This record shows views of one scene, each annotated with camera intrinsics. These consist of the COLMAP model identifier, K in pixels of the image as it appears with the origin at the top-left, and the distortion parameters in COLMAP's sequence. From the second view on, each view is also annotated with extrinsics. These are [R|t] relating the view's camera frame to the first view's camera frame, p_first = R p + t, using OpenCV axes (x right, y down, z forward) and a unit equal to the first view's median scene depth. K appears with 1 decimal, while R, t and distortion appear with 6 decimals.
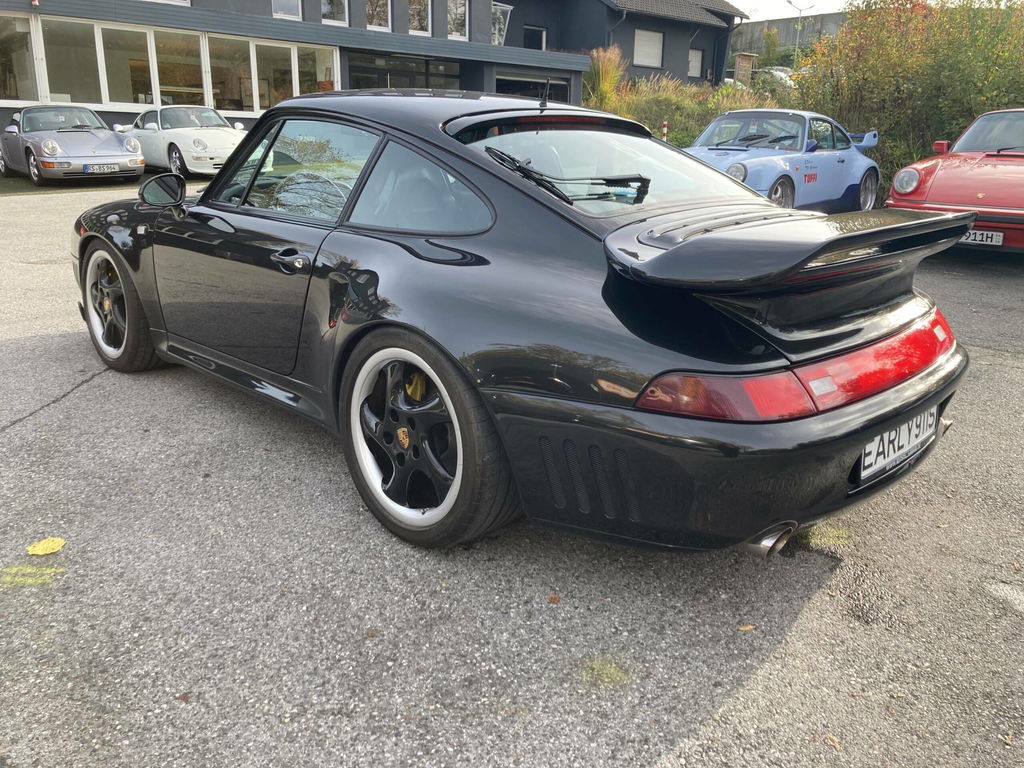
lens RADIAL K [[834.8, 0, 519.0], [0, 834.8, 384.8], [0, 0, 1]] dist [0.024978, -0.019267]
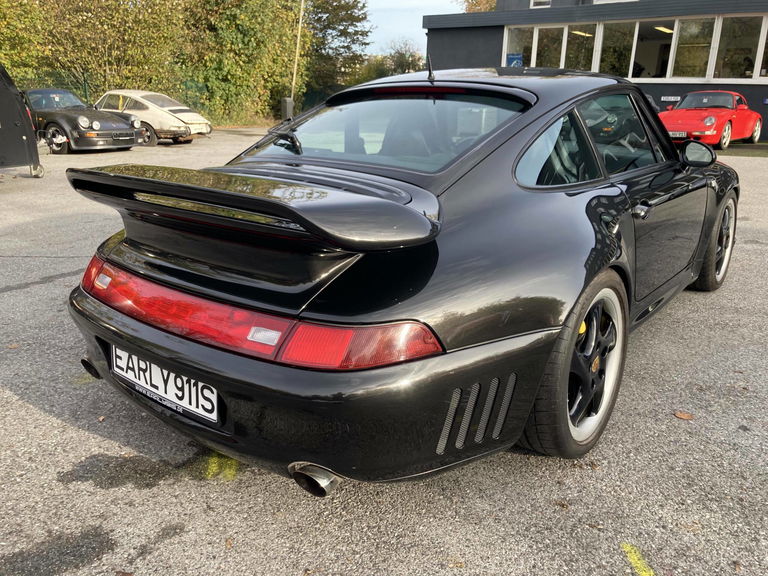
lens RADIAL K [[626.1, 0, 389.3], [0, 626.1, 288.6], [0, 0, 1]] dist [0.024978, -0.019267]
pose [[0.112083, 0.281133, -0.953101, 1.051231], [-0.295899, 0.925077, 0.238069, -0.279125], [0.948621, 0.255338, 0.186873, 0.941644]]
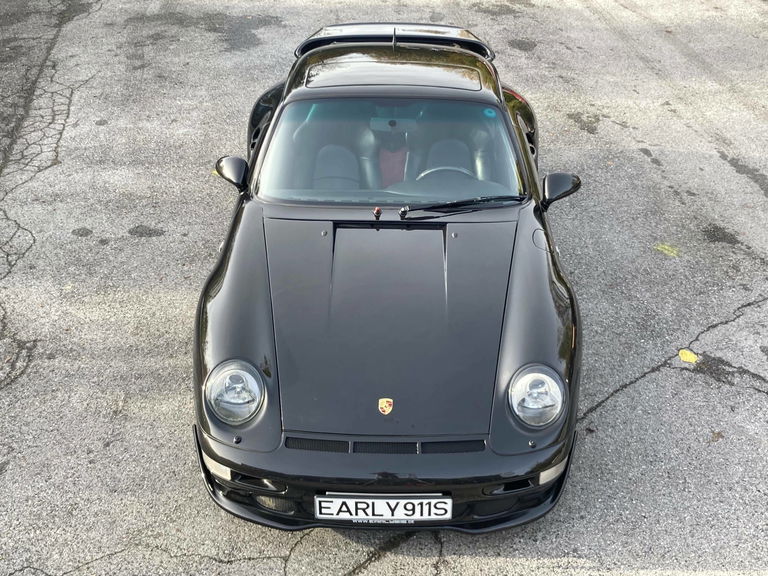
lens RADIAL K [[1022.0, 0, 397.2], [0, 1022.0, 289.2], [0, 0, 1]] dist [0.097717, -0.364176]
pose [[-0.695349, -0.392785, 0.601839, -1.556150], [0.185844, 0.710672, 0.678533, -1.524621], [-0.694228, 0.583665, -0.421168, 2.376151]]
